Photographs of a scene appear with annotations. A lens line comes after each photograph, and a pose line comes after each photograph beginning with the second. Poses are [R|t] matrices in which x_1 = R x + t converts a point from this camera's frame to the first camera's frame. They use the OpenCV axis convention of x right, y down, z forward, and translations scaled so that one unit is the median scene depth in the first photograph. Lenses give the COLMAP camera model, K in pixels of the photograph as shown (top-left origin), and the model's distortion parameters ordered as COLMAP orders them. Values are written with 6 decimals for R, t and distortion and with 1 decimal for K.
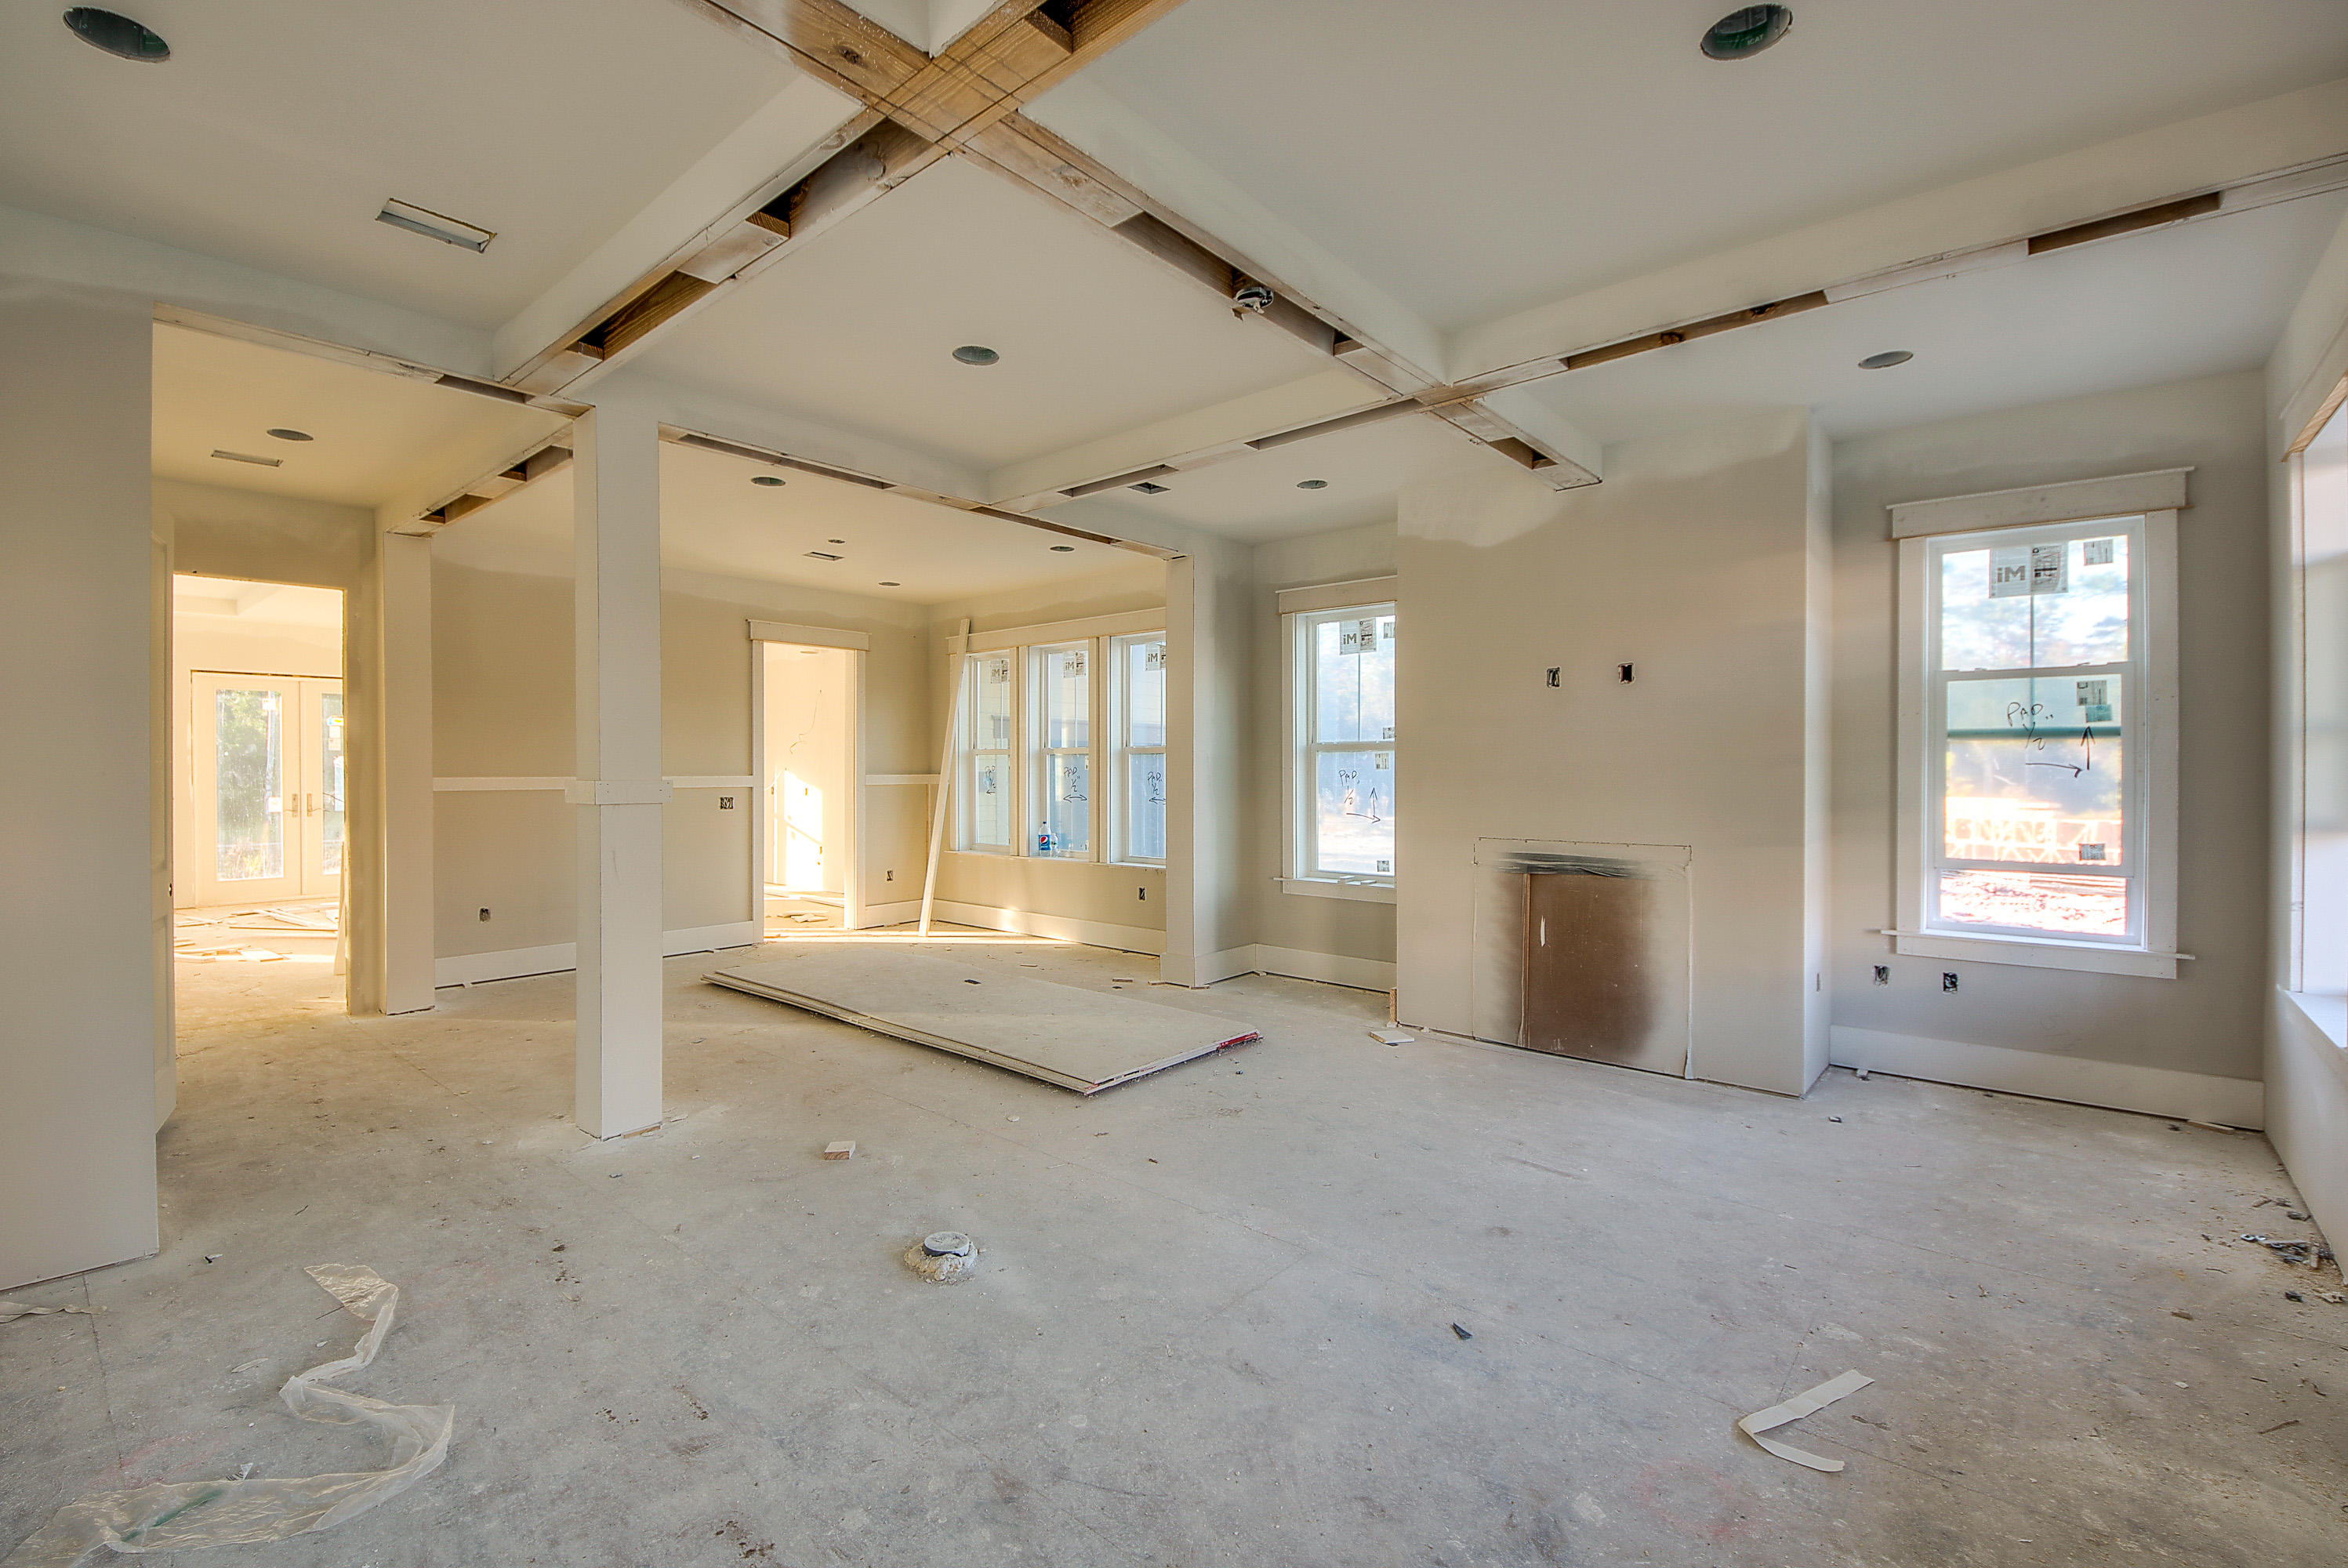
lens RADIAL K [[1019.5, 0, 1161.1], [0, 1019.5, 778.2], [0, 0, 1]] dist [-0.001942, -0.001331]
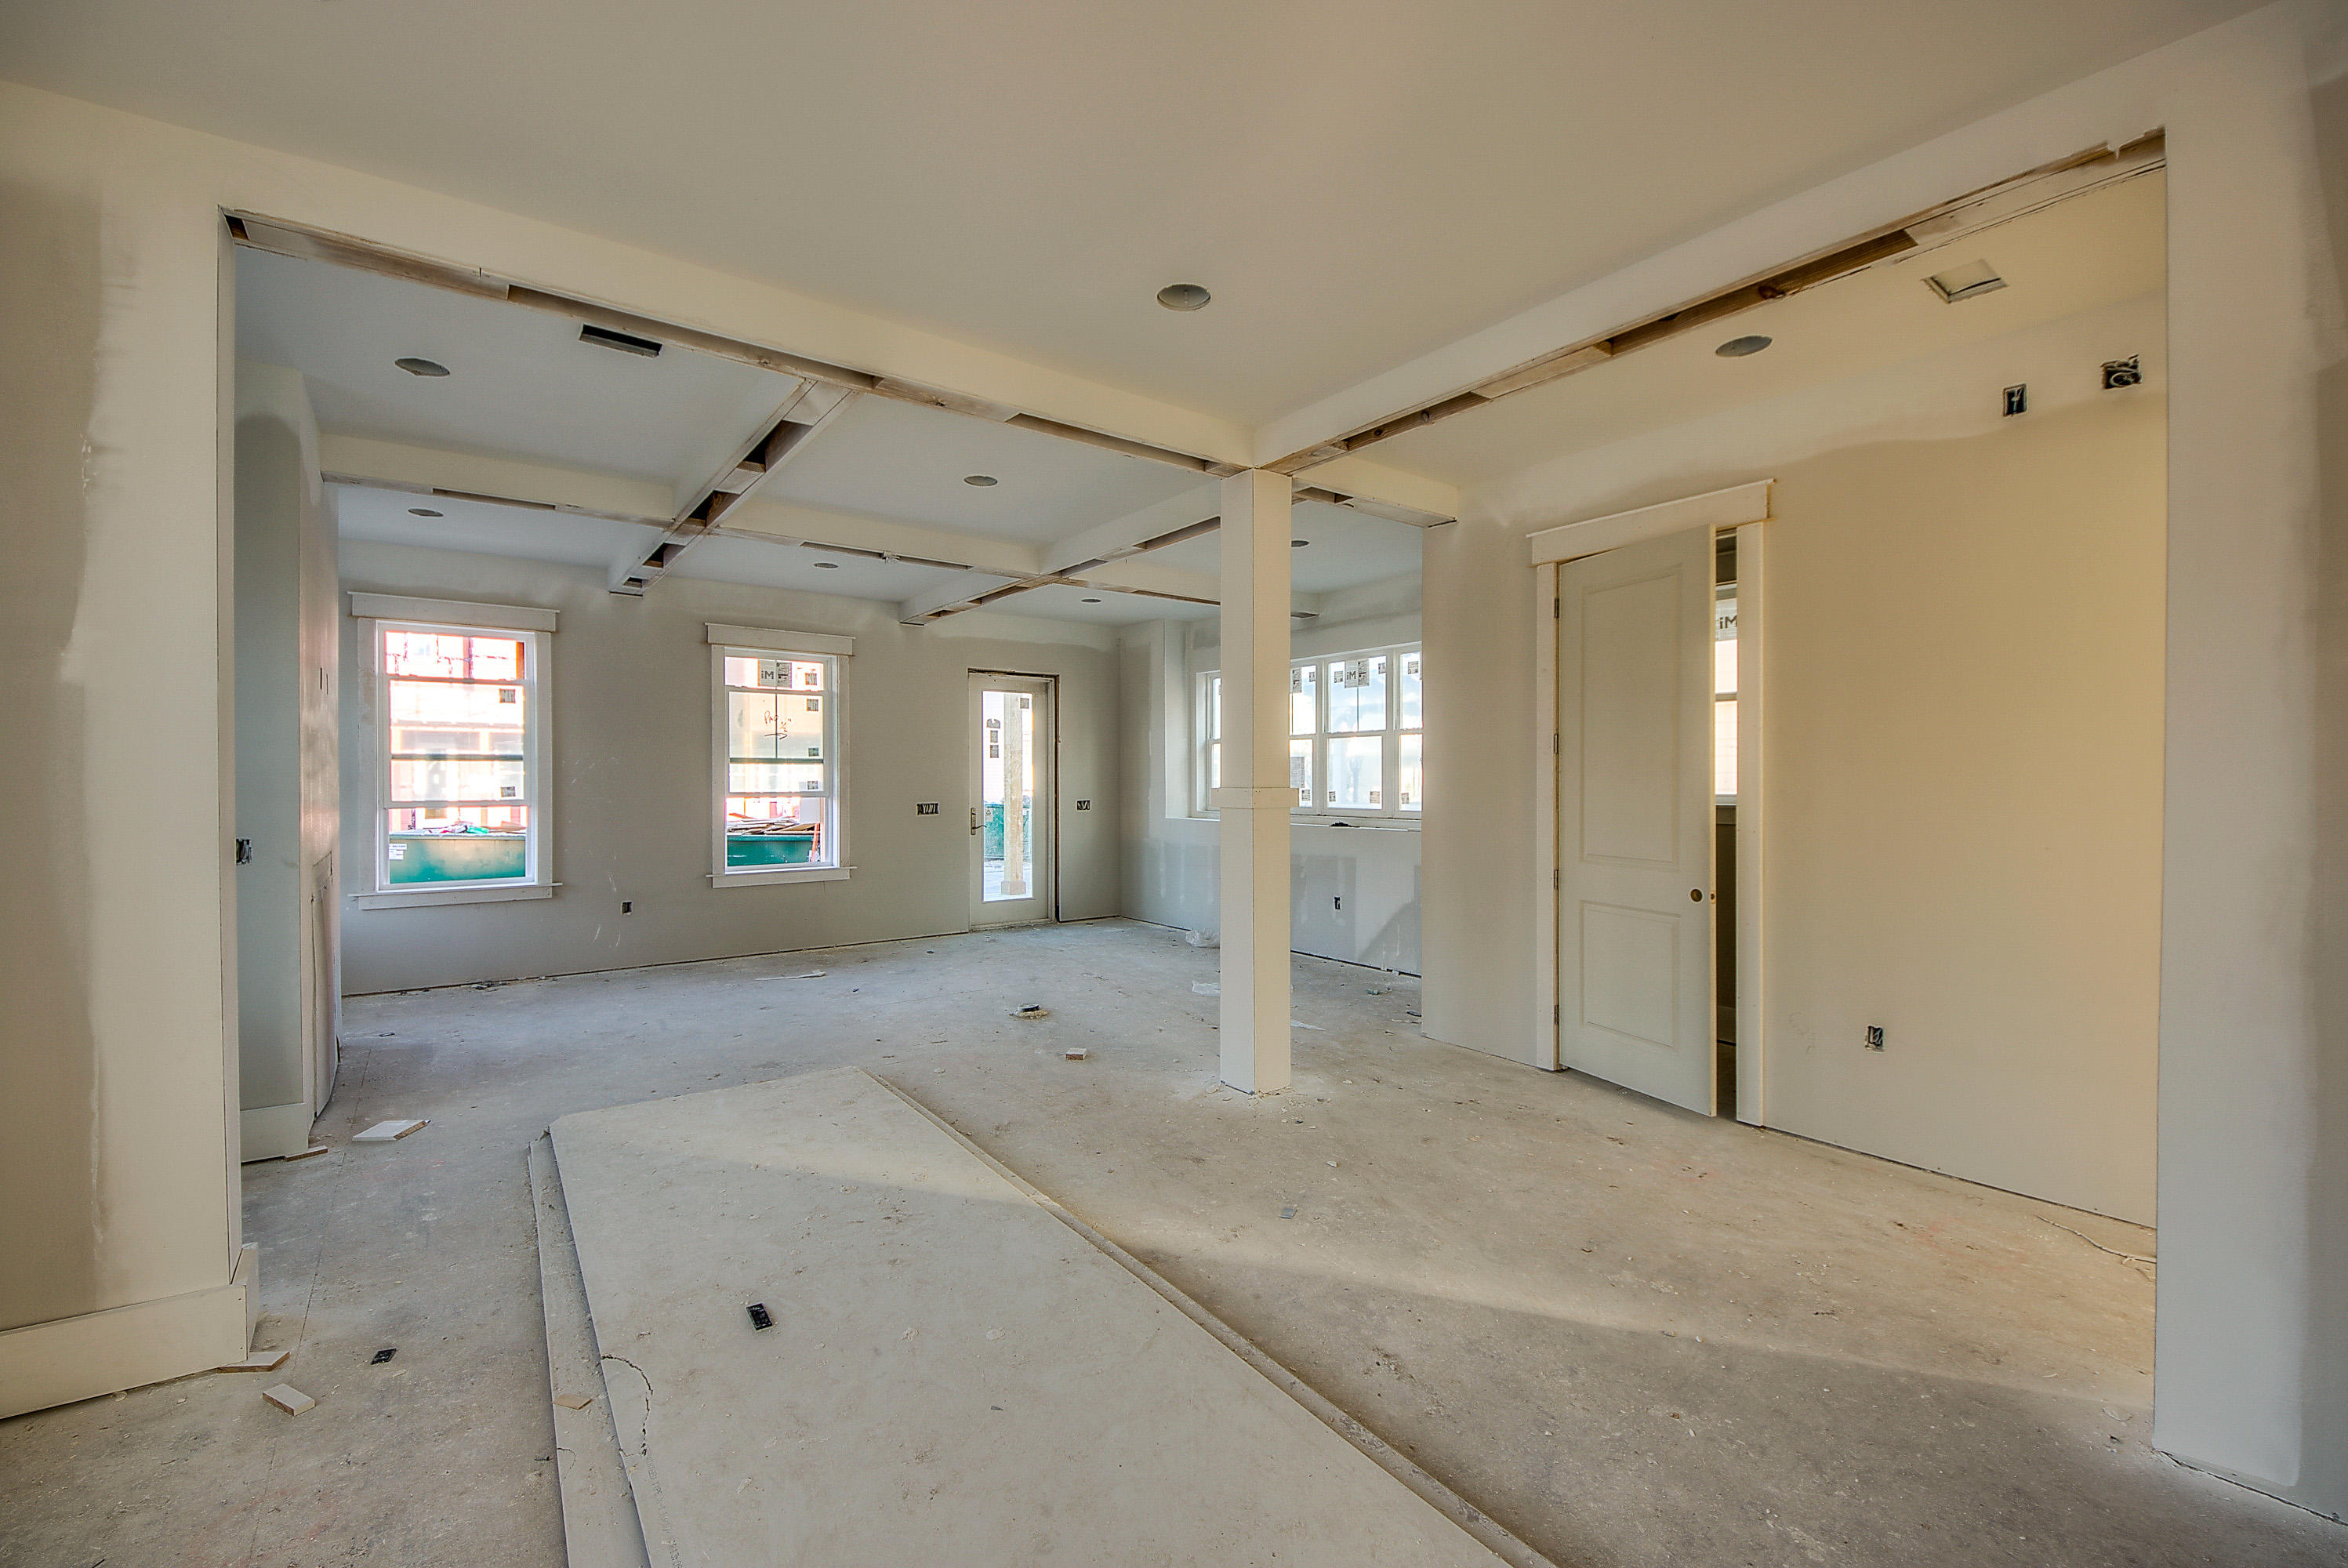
lens RADIAL K [[1019.5, 0, 1174.8], [0, 1019.5, 774.8], [0, 0, 1]] dist [-0.001942, -0.001331]
pose [[-0.981005, 0.001938, 0.193970, -0.557326], [0.003085, 0.999979, 0.005614, -0.017588], [-0.193956, 0.006106, -0.980991, 1.816073]]
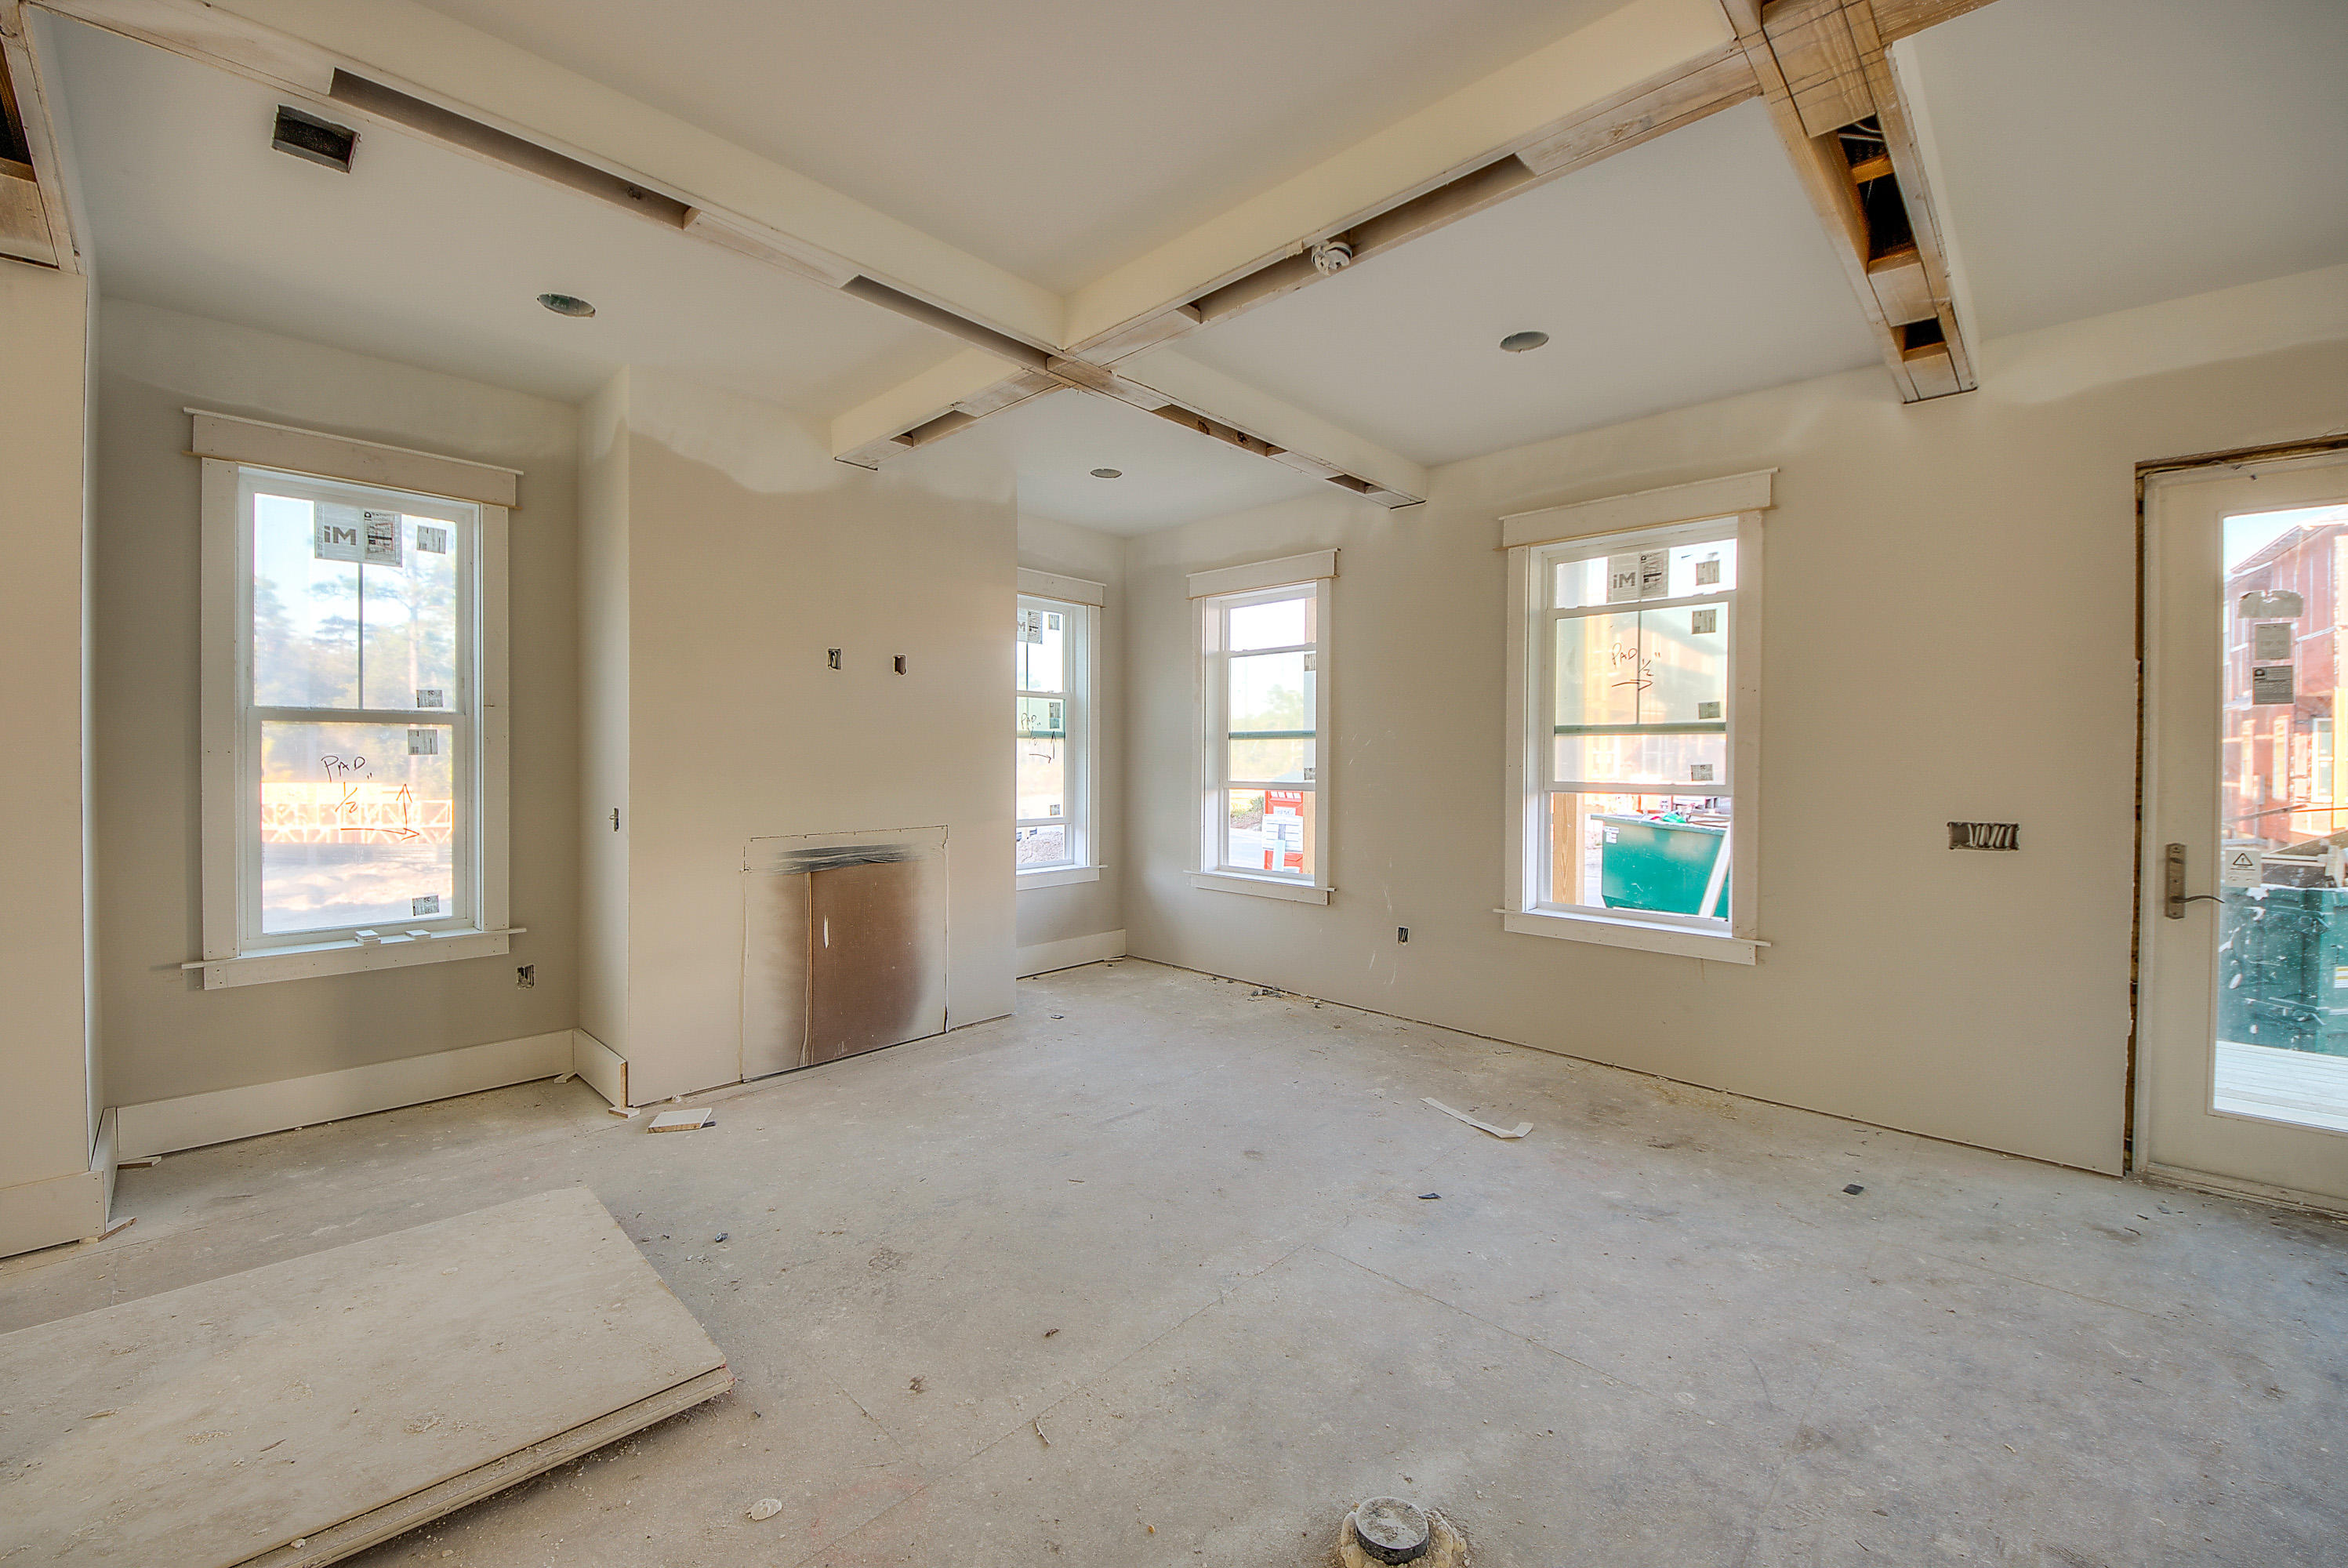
lens RADIAL K [[923.8, 0, 1171.6], [0, 923.8, 773.6], [0, 0, 1]] dist [0.009773, -0.002216]
pose [[0.043188, -0.015182, 0.998952, -0.475177], [0.003134, 0.999882, 0.015061, -0.005522], [-0.999062, 0.002480, 0.043231, 0.686337]]
